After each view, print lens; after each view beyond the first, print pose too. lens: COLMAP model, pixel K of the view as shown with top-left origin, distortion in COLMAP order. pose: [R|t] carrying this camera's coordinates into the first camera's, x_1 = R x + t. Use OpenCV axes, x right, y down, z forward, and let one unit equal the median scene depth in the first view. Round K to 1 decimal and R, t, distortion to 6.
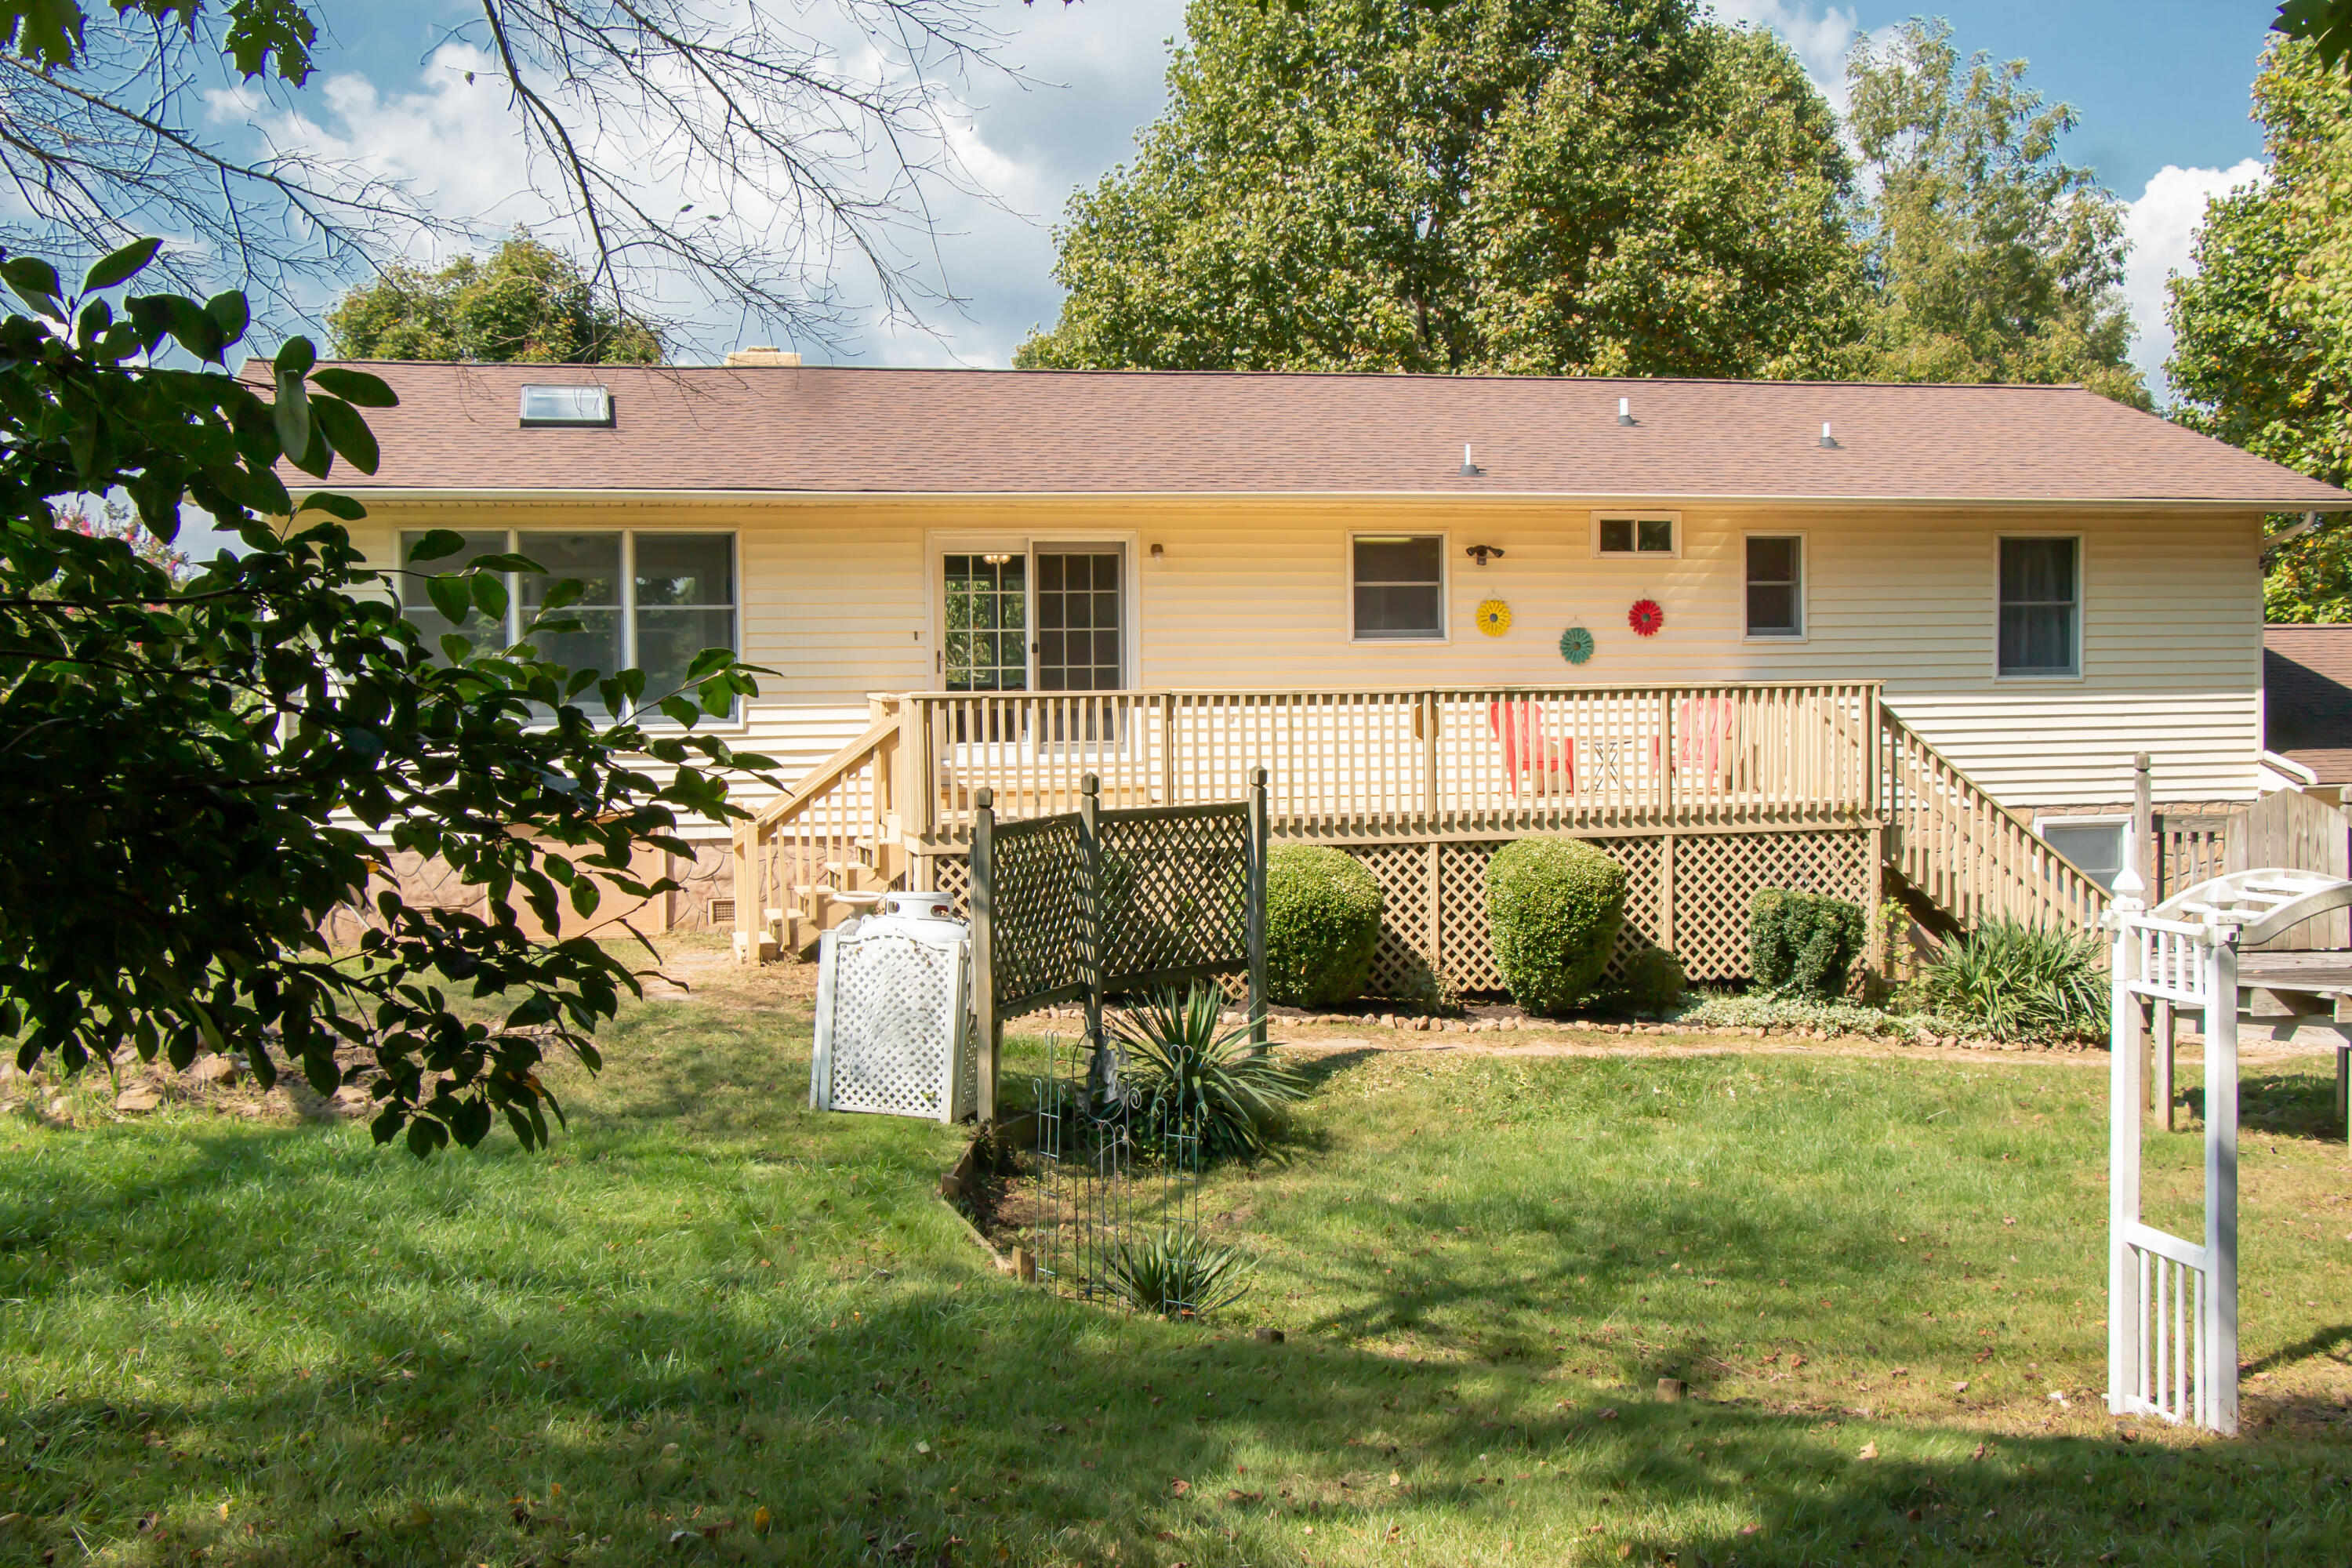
lens RADIAL K [[2516.0, 0, 1176.0], [0, 2516.0, 784.0], [0, 0, 1]] dist [-0.077836, 0.001593]
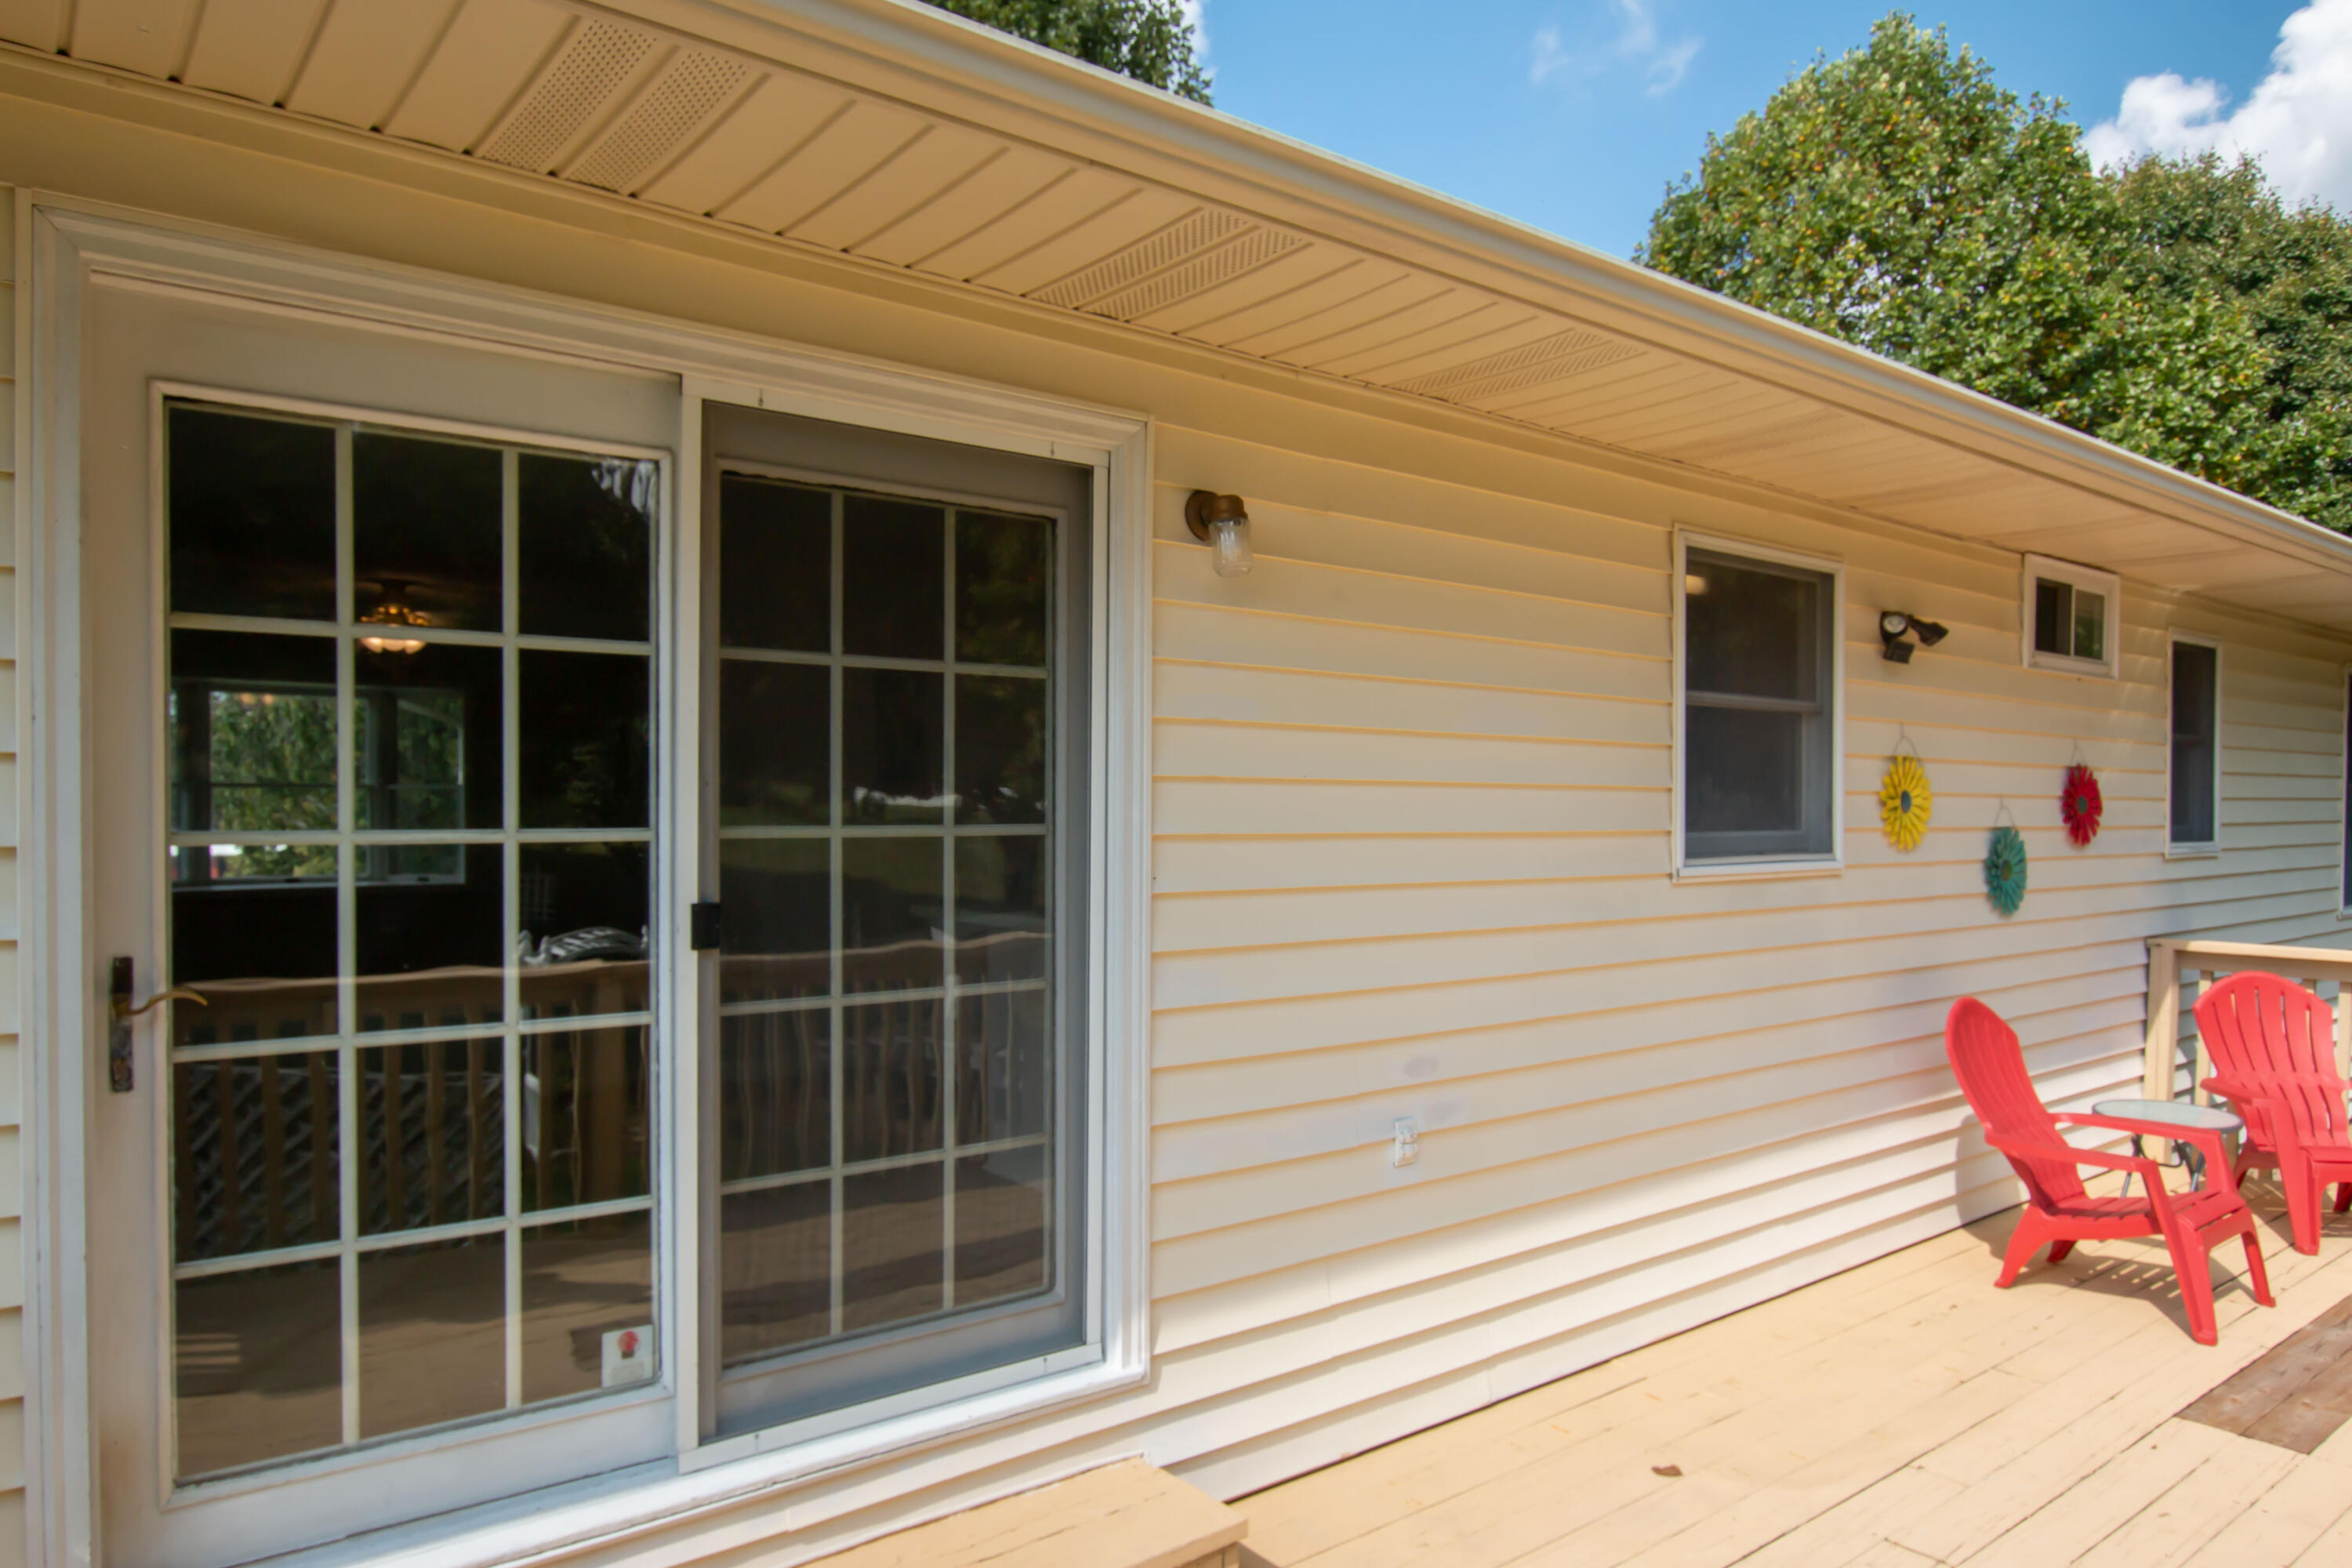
lens RADIAL K [[1569.7, 0, 1281.9], [0, 1569.7, 829.6], [0, 0, 1]] dist [-0.004969, -0.000876]
pose [[0.880176, 0.007400, 0.474590, -0.081760], [0.006824, 0.999578, -0.028242, -0.063071], [-0.474599, 0.028096, 0.879754, 0.940756]]
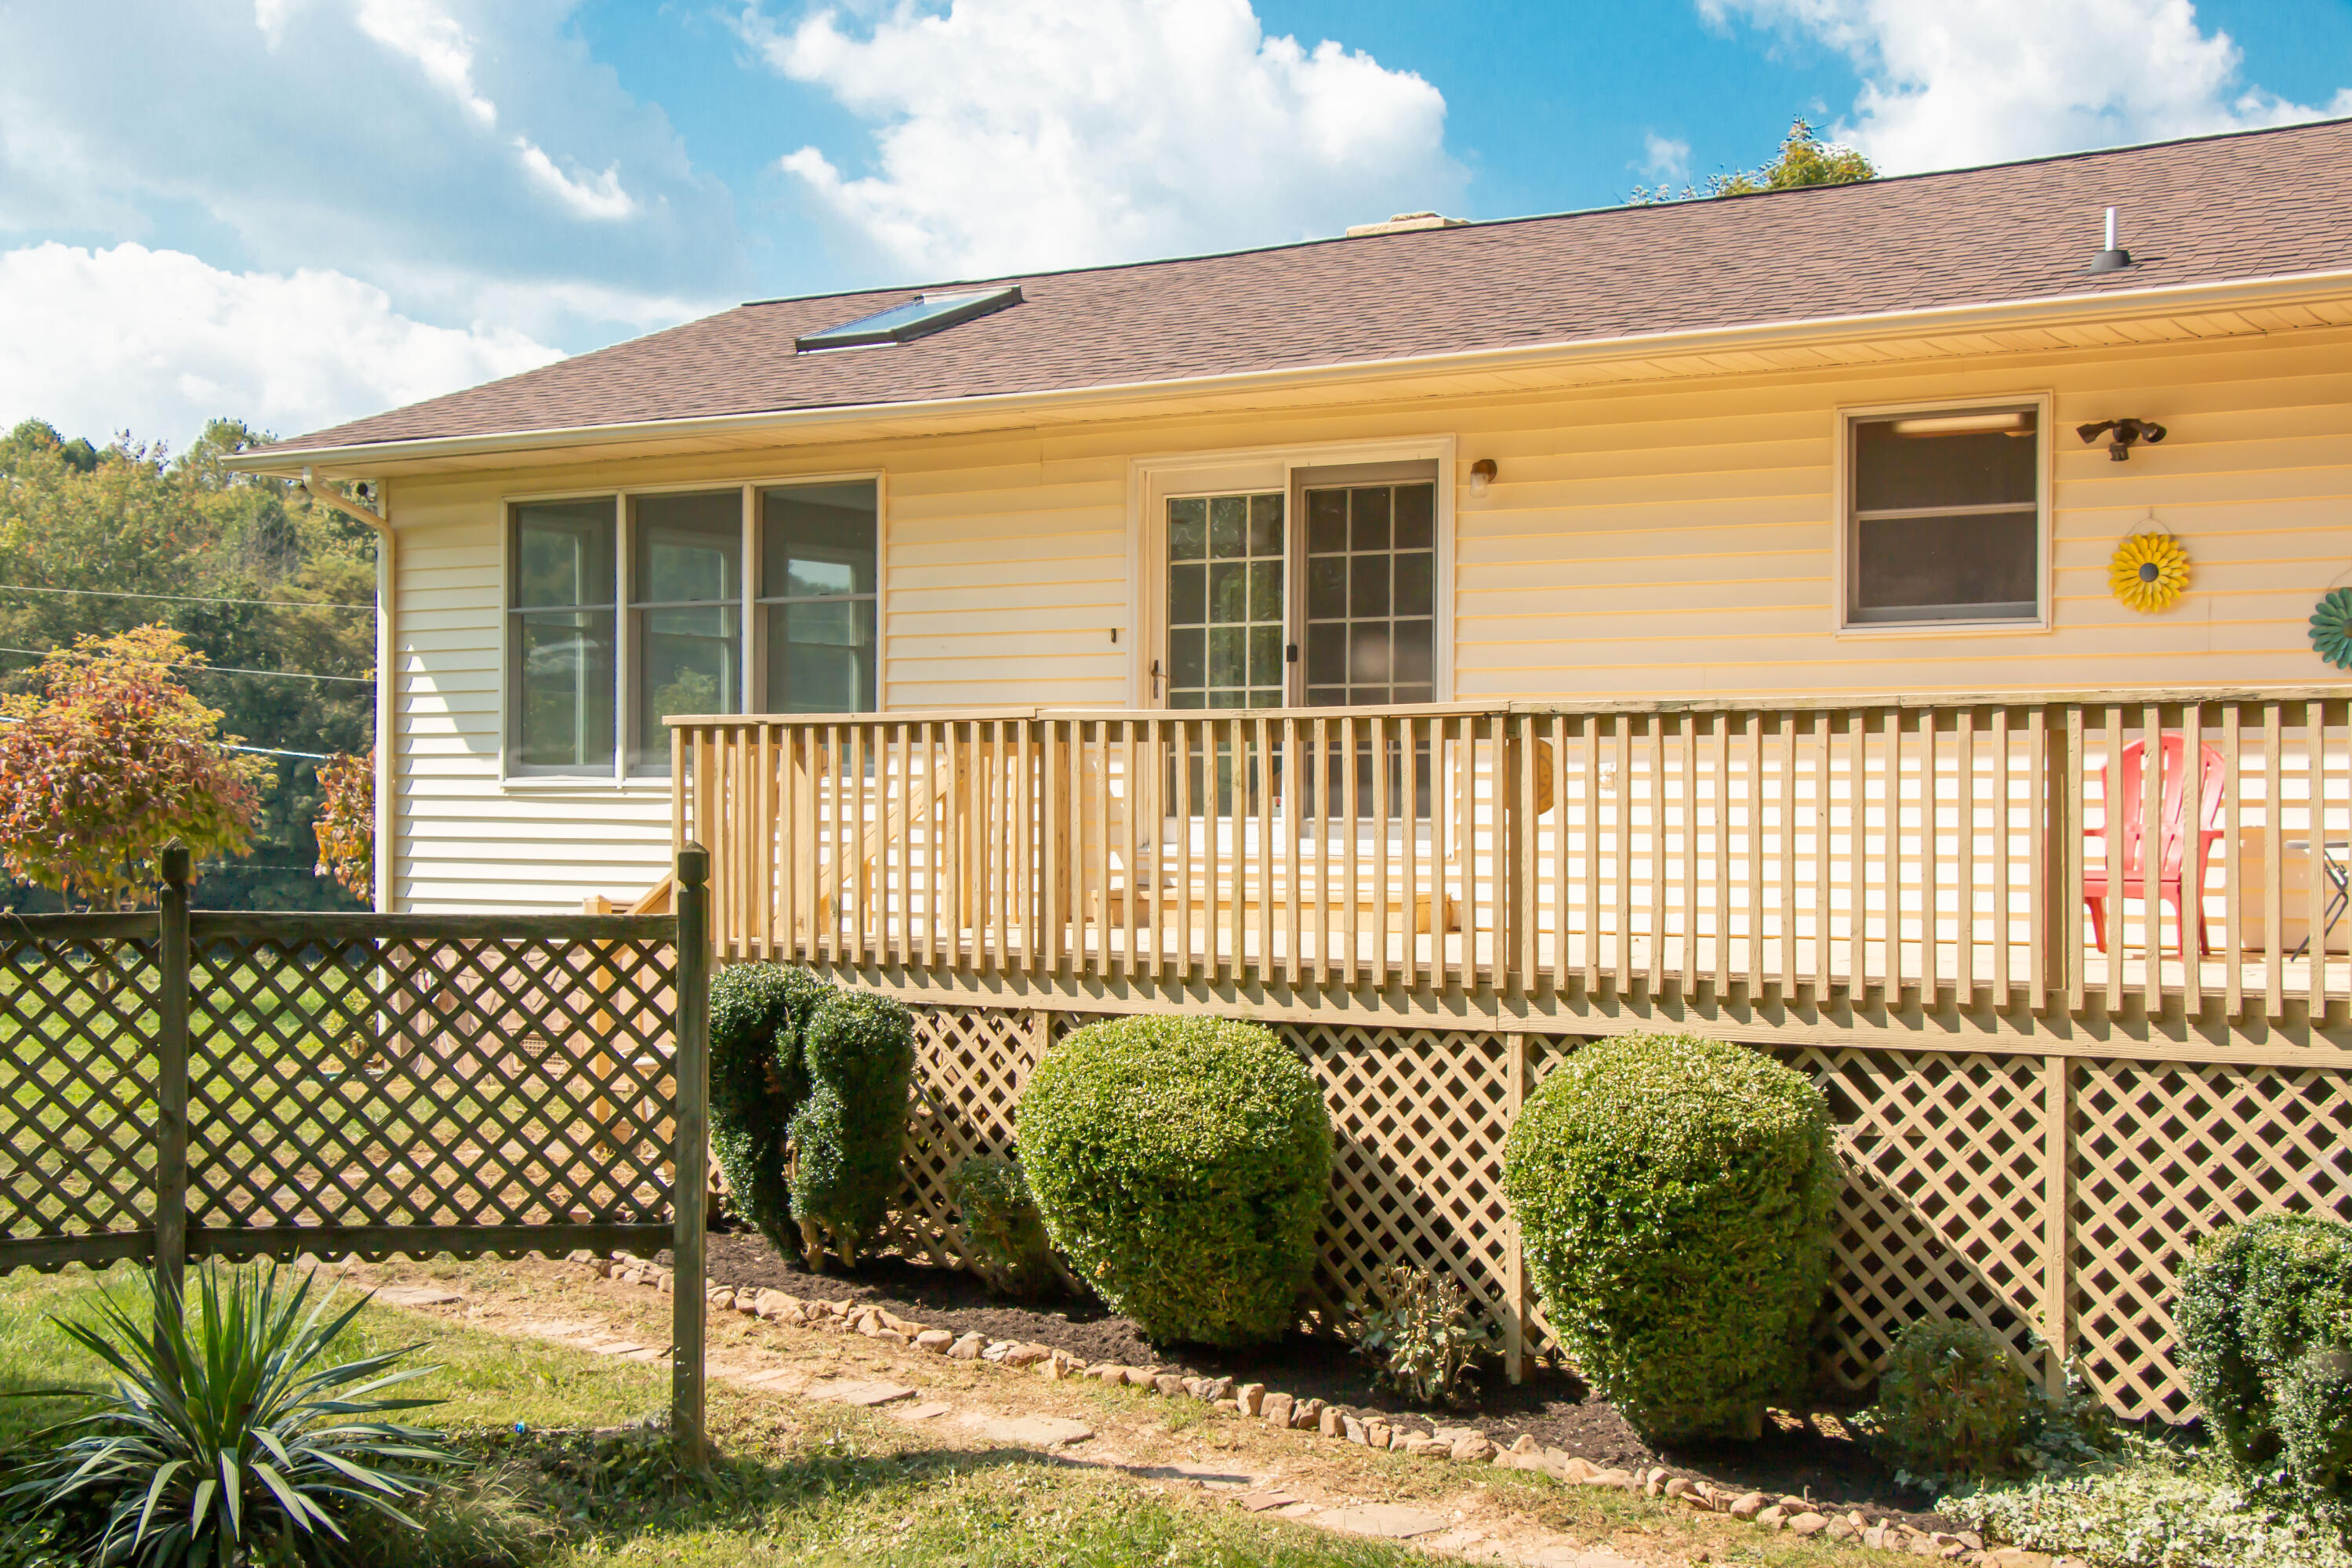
lens RADIAL K [[3048.8, 0, 1176.0], [0, 3048.8, 784.0], [0, 0, 1]] dist [0.033129, 0.094415]
pose [[0.709420, 0.008541, -0.704734, 0.447951], [-0.038834, 0.998881, -0.026987, -0.005478], [0.703715, 0.046513, 0.708958, 0.533916]]
